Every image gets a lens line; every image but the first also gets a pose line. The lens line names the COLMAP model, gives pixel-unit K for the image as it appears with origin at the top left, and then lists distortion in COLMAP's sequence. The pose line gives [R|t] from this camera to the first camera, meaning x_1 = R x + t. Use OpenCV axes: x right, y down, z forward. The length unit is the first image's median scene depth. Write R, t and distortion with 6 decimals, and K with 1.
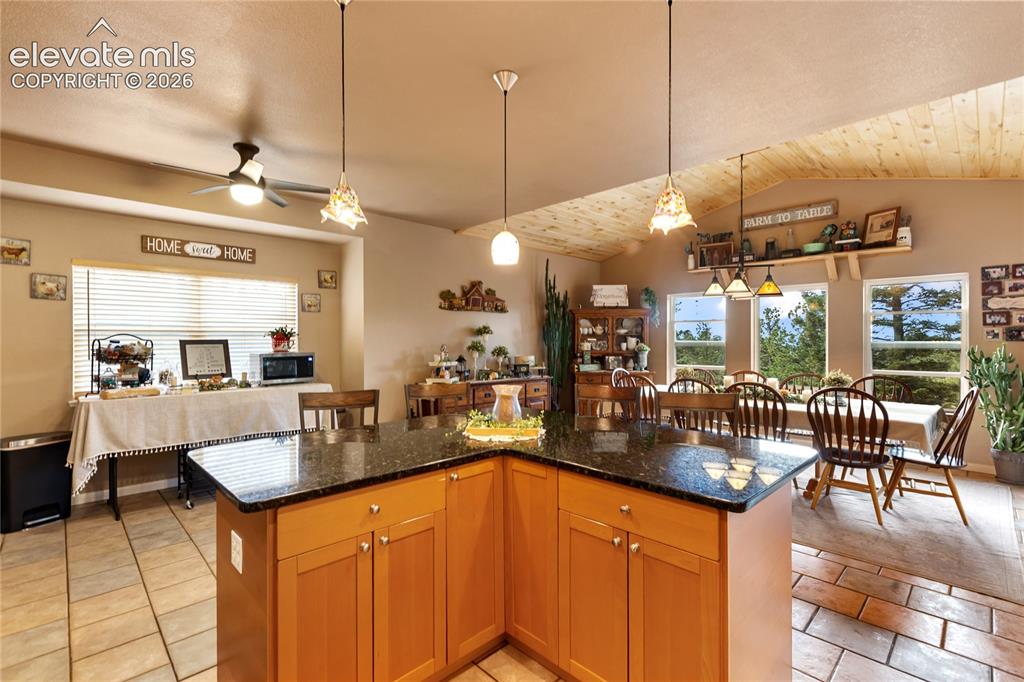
lens RADIAL K [[464.3, 0, 512.0], [0, 464.3, 341.0], [0, 0, 1]] dist [0.001324, -0.000338]
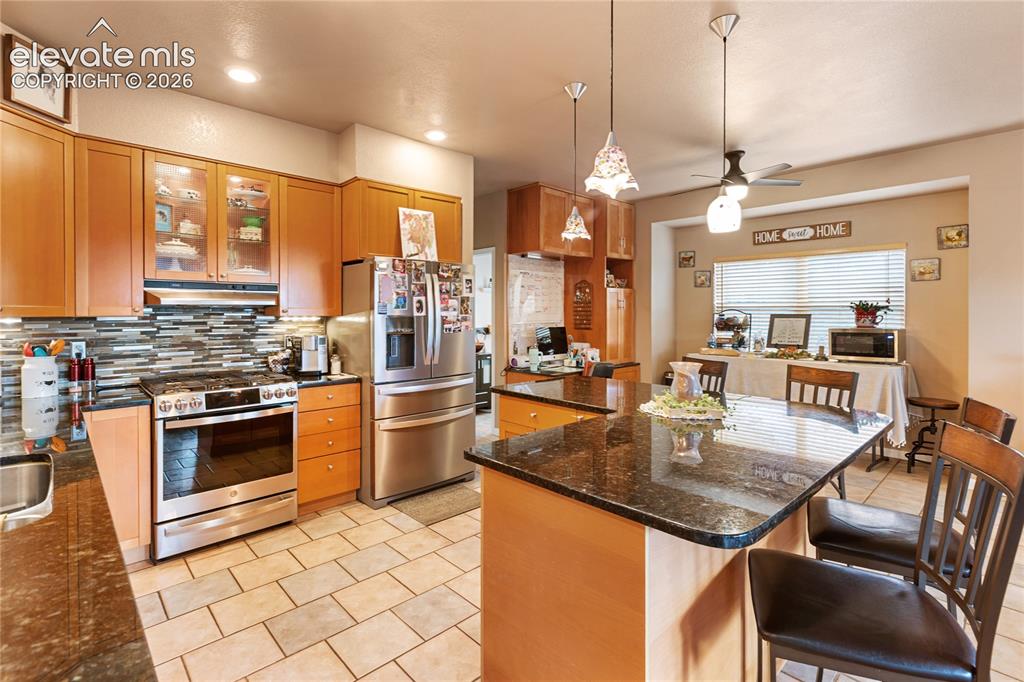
lens RADIAL K [[479.4, 0, 508.4], [0, 479.4, 319.6], [0, 0, 1]] dist [0.000082, 0.000087]
pose [[-0.017570, 0.016447, -0.999710, 0.428308], [-0.005957, 0.999845, 0.016554, -0.003575], [0.999828, 0.006246, -0.017469, 0.279431]]
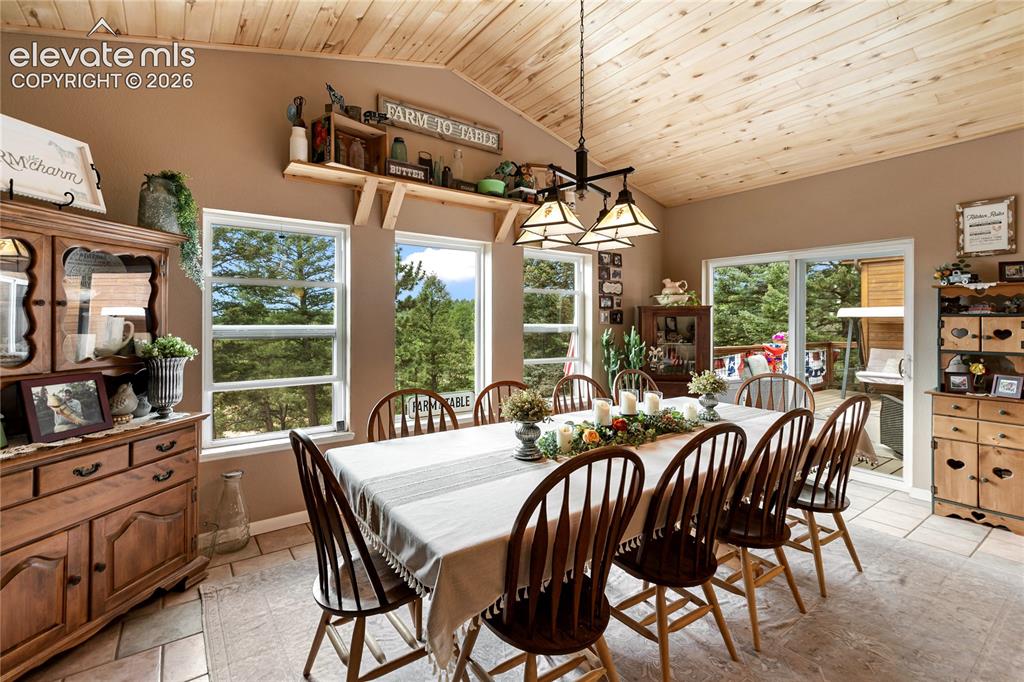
lens RADIAL K [[470.2, 0, 516.3], [0, 470.2, 316.8], [0, 0, 1]] dist [0.002419, 0.000321]
pose [[0.135151, 0.009869, 0.990776, -0.030056], [0.000747, 0.999949, -0.010062, -0.004536], [-0.990825, 0.002100, 0.135136, 0.944895]]
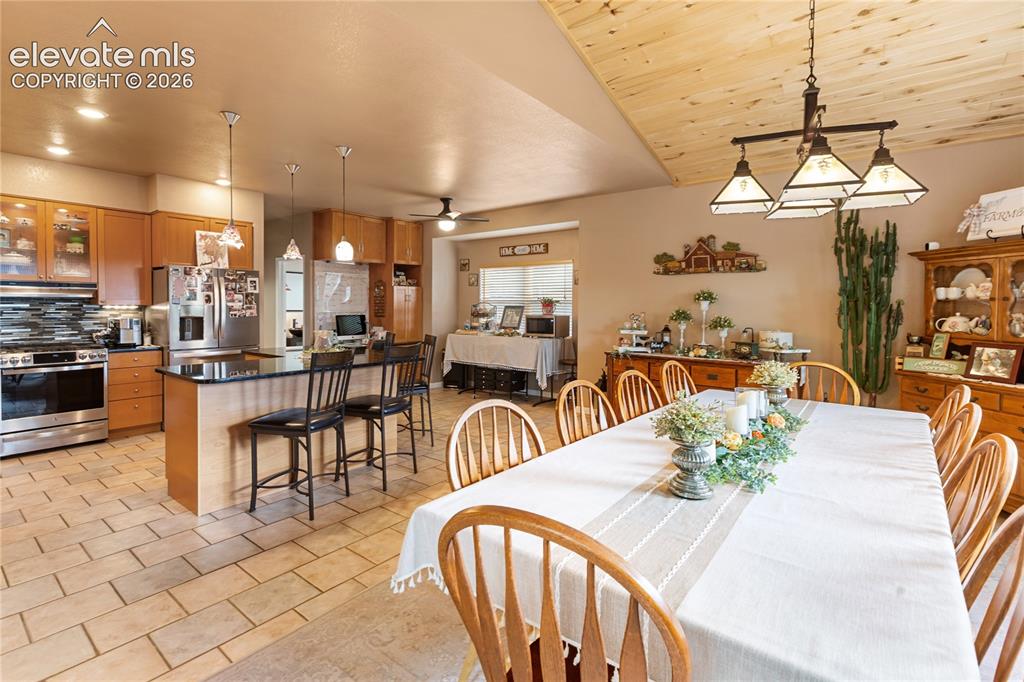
lens RADIAL K [[475.0, 0, 516.3], [0, 475.0, 317.4], [0, 0, 1]] dist [0.003023, 0.000447]
pose [[0.135163, 0.027975, -0.990428, 0.829869], [-0.010942, 0.999583, 0.026740, -0.005381], [0.990763, 0.007223, 0.135413, 0.648911]]
